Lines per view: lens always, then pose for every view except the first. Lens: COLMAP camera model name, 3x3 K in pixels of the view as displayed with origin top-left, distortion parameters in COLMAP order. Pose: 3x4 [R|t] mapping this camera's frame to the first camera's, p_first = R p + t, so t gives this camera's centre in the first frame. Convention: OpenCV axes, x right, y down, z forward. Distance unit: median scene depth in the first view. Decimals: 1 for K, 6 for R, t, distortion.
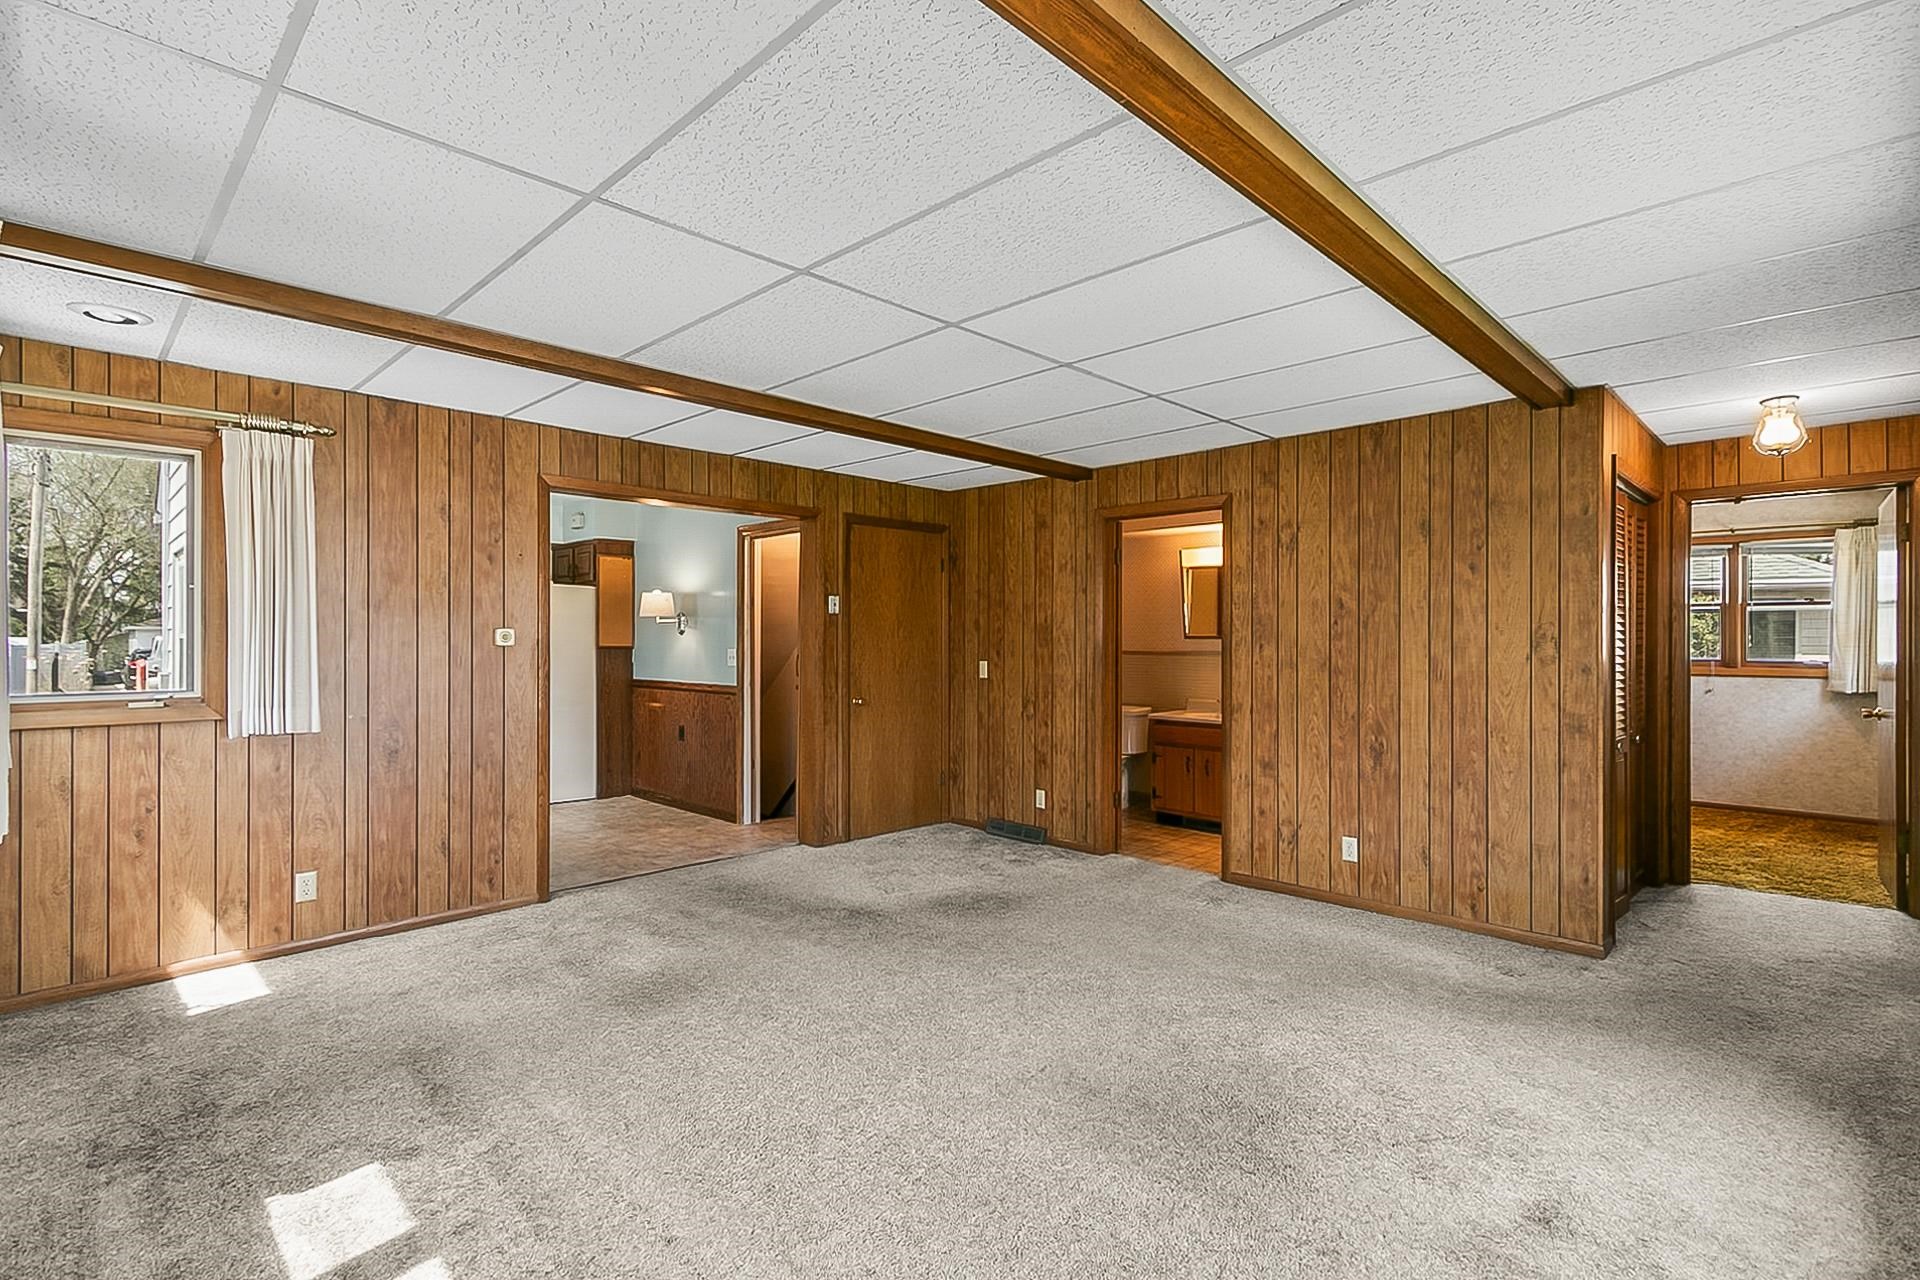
lens RADIAL K [[901.1, 0, 944.0], [0, 901.1, 641.3], [0, 0, 1]] dist [0.004448, 0.000841]
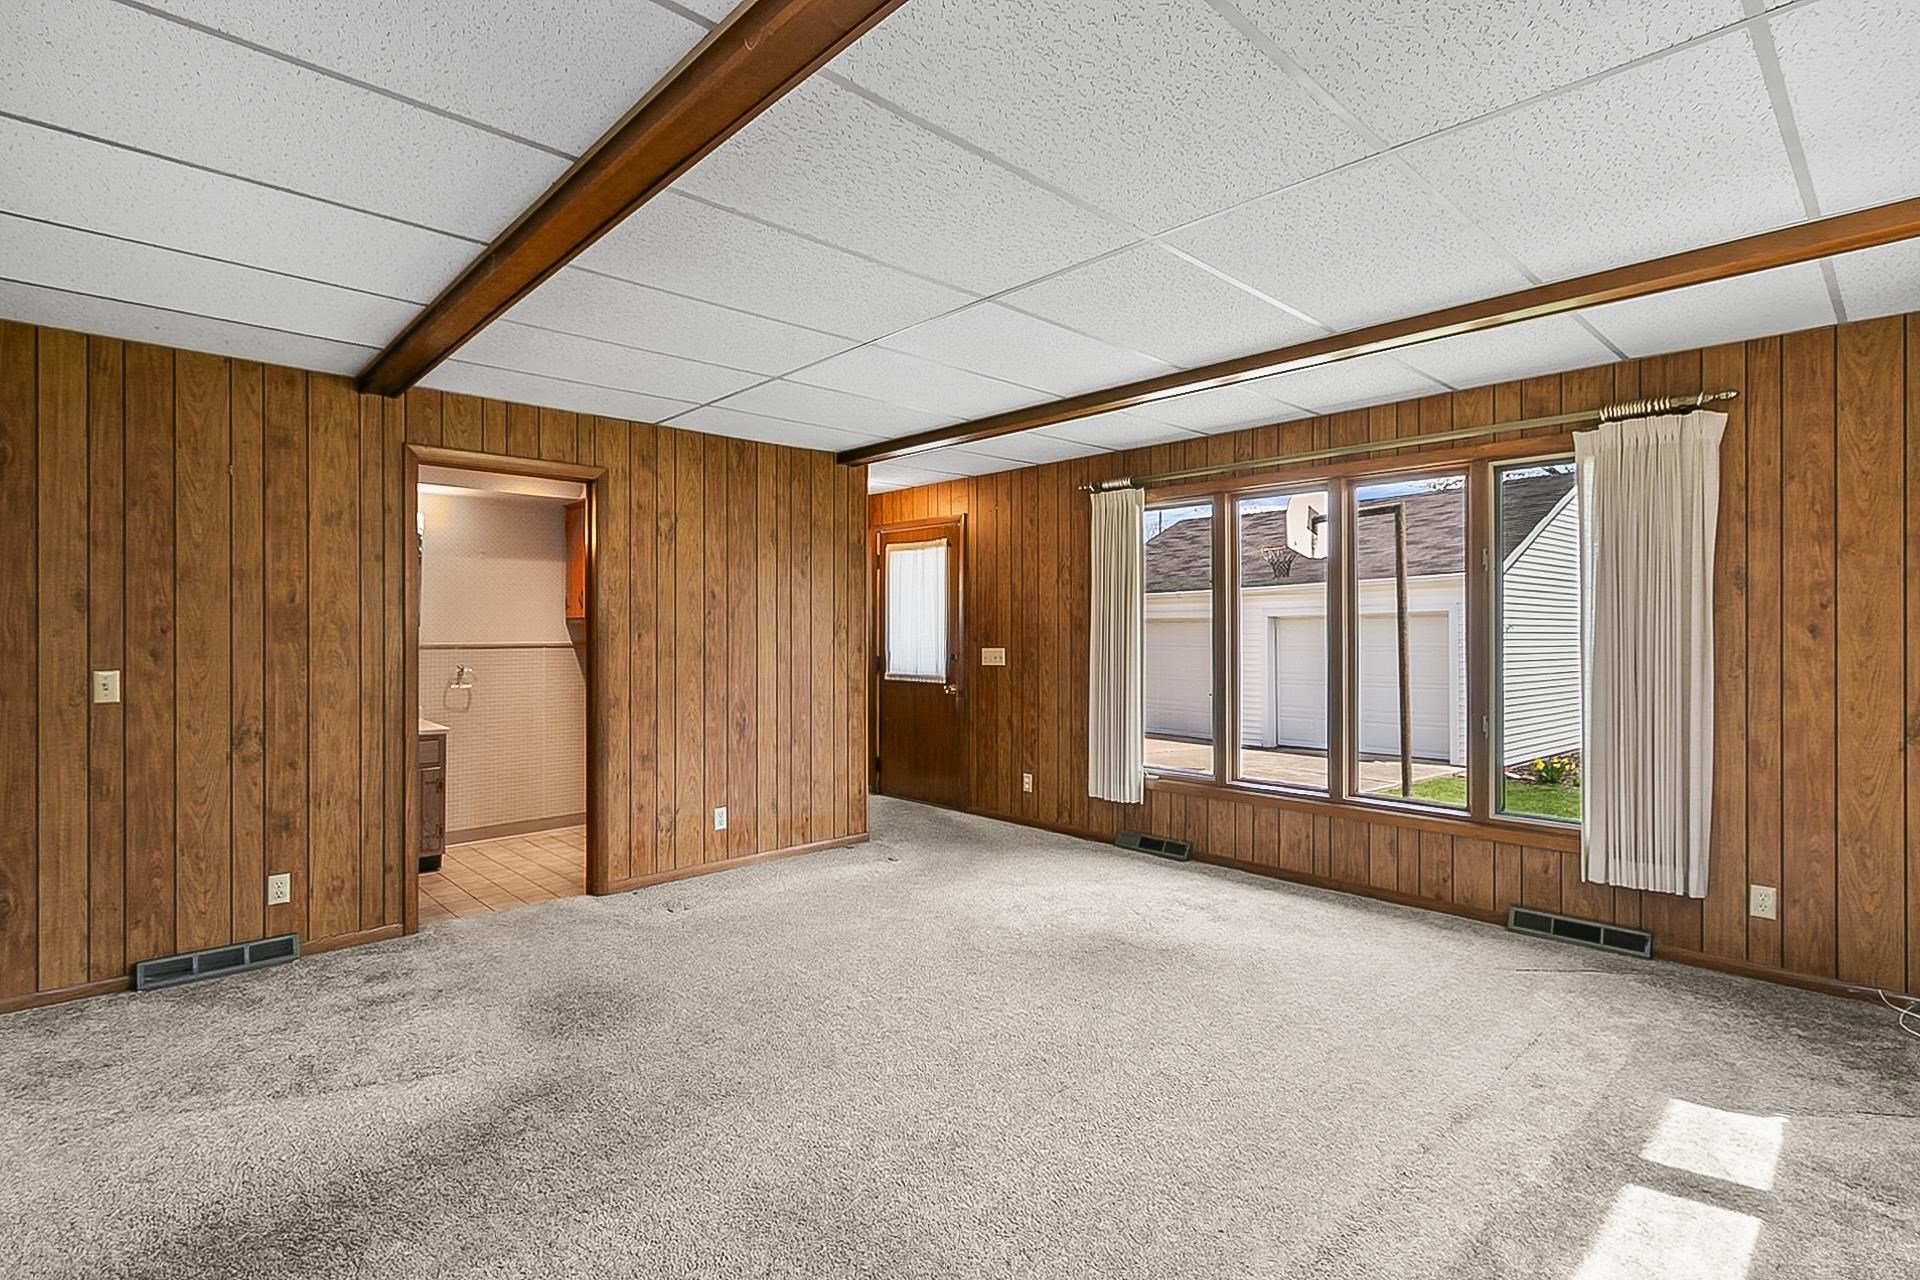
lens RADIAL K [[901.1, 0, 944.1], [0, 901.1, 629.7], [0, 0, 1]] dist [0.004448, 0.000841]
pose [[0.038522, 0.001616, 0.999256, -0.601058], [0.006916, 0.999974, -0.001884, 0.003486], [-0.999234, 0.006984, 0.038510, 0.642741]]
